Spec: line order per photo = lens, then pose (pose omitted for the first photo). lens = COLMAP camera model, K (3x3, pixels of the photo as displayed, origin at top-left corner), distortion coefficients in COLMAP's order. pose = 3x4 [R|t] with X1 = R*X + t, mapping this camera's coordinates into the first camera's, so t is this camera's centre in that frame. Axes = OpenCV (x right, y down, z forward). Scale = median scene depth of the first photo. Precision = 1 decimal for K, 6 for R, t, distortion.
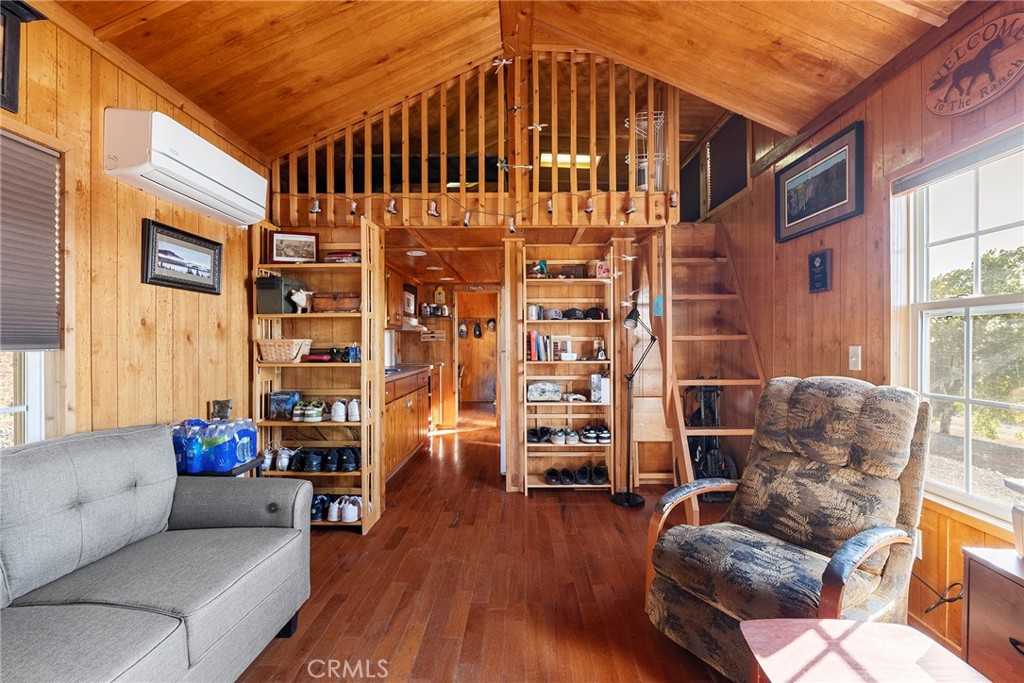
lens RADIAL K [[450.1, 0, 514.1], [0, 450.1, 339.4], [0, 0, 1]] dist [-0.005508, -0.000328]
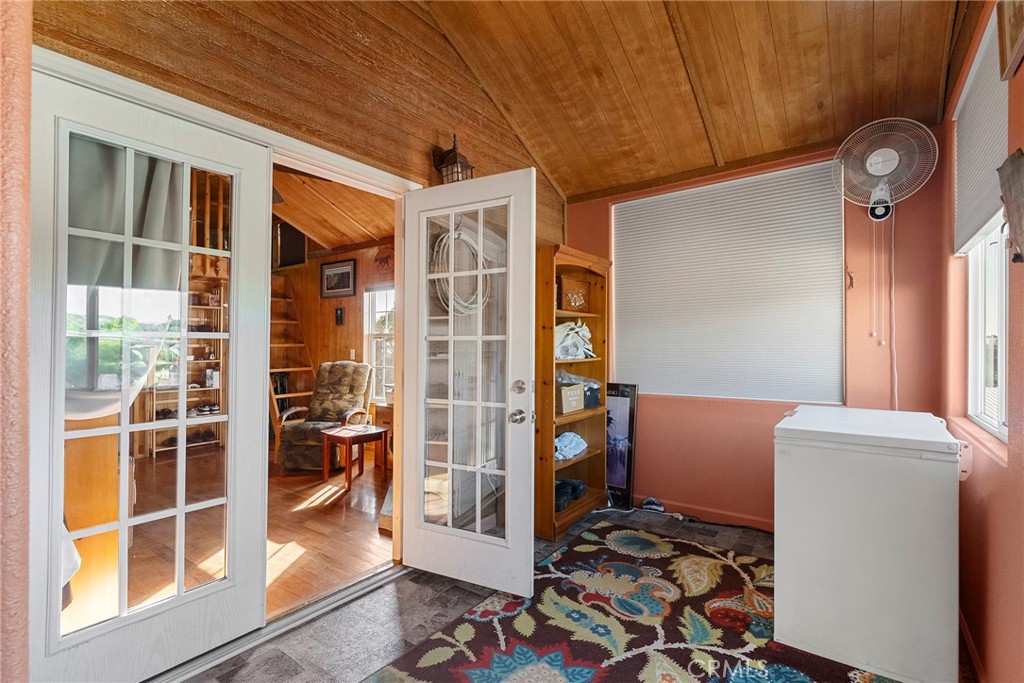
lens RADIAL K [[486.3, 0, 513.5], [0, 486.3, 339.7], [0, 0, 1]] dist [0.000306, -0.000013]
pose [[0.582100, 0.010940, 0.813044, -0.715484], [-0.002694, 0.999930, -0.011526, -0.007228], [-0.813113, 0.004519, 0.582088, -1.016025]]
